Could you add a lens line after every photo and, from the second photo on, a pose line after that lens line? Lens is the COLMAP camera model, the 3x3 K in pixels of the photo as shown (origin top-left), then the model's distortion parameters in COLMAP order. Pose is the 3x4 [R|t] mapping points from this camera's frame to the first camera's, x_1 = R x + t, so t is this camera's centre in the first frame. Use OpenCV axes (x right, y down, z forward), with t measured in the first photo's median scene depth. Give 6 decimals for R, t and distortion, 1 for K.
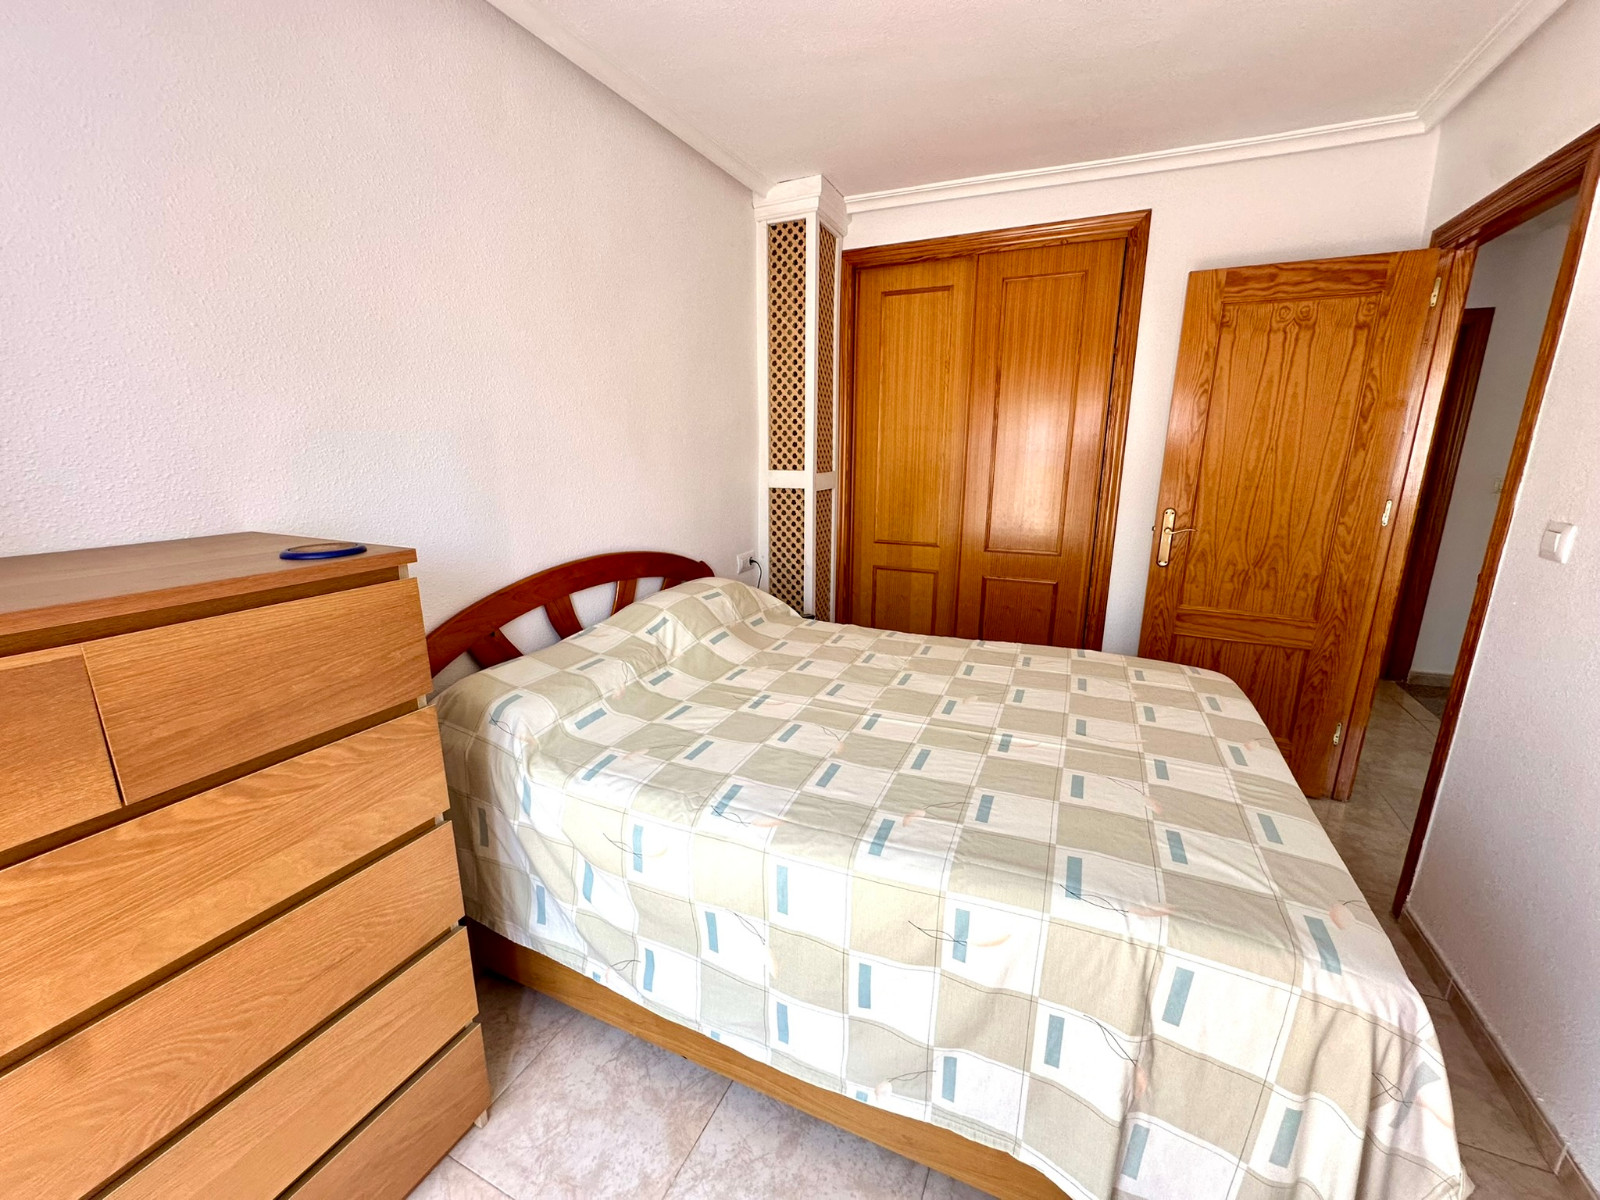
lens RADIAL K [[642.3, 0, 809.6], [0, 642.3, 611.0], [0, 0, 1]] dist [-0.004751, 0.000489]
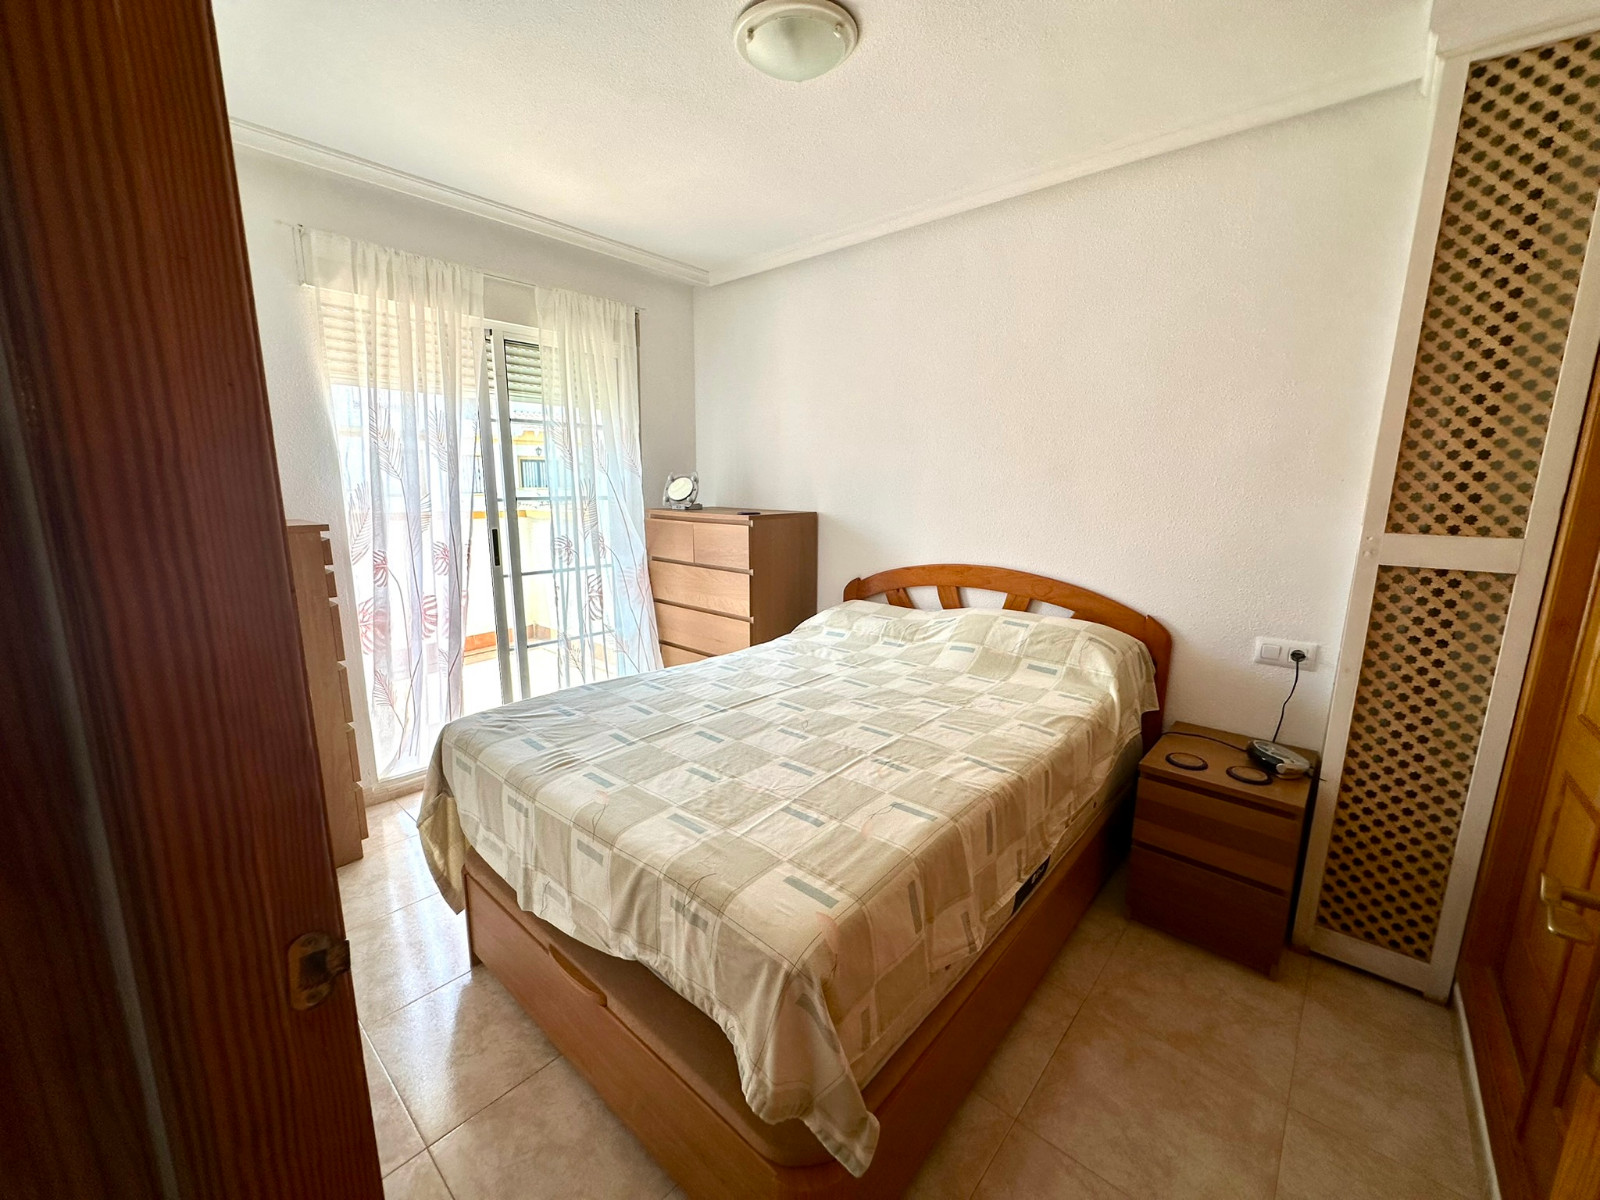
lens RADIAL K [[642.3, 0, 807.2], [0, 642.3, 591.3], [0, 0, 1]] dist [-0.004751, 0.000489]
pose [[-0.271595, 0.176003, -0.946181, 1.123778], [-0.248355, 0.937020, 0.245587, -0.299426], [0.929815, 0.301689, -0.210779, 1.070172]]
